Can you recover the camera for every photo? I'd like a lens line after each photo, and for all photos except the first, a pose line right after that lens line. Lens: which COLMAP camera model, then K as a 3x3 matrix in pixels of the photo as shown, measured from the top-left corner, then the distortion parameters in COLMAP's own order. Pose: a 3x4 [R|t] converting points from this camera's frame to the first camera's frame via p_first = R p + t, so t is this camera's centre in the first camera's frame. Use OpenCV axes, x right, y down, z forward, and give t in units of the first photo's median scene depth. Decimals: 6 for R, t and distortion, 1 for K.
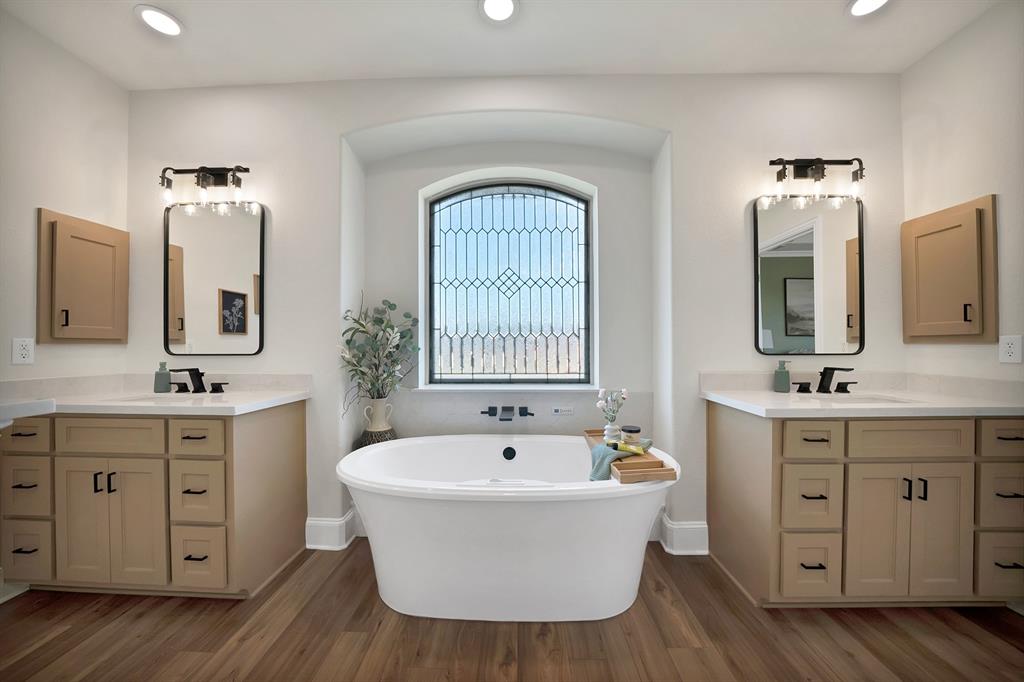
lens RADIAL K [[367.8, 0, 511.1], [0, 367.8, 343.3], [0, 0, 1]] dist [-0.019220, 0.000075]
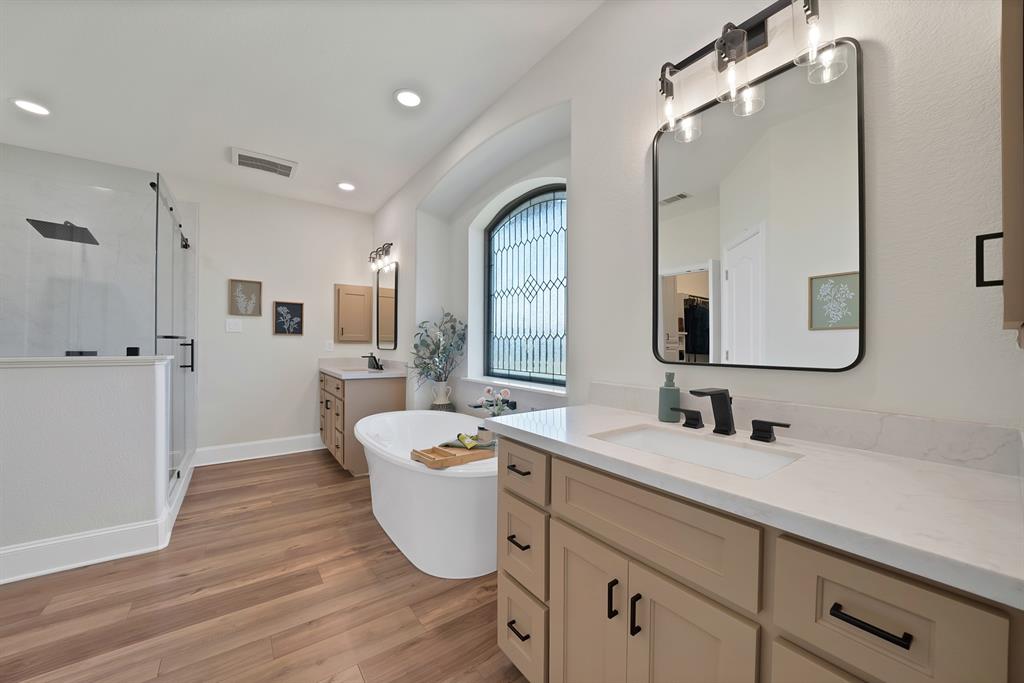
lens RADIAL K [[367.8, 0, 511.1], [0, 367.8, 343.8], [0, 0, 1]] dist [-0.019220, 0.000075]
pose [[0.620877, 0.005979, -0.783885, 1.027348], [-0.006453, 0.999976, 0.002516, -0.003831], [0.783882, 0.003496, 0.620900, 0.350175]]
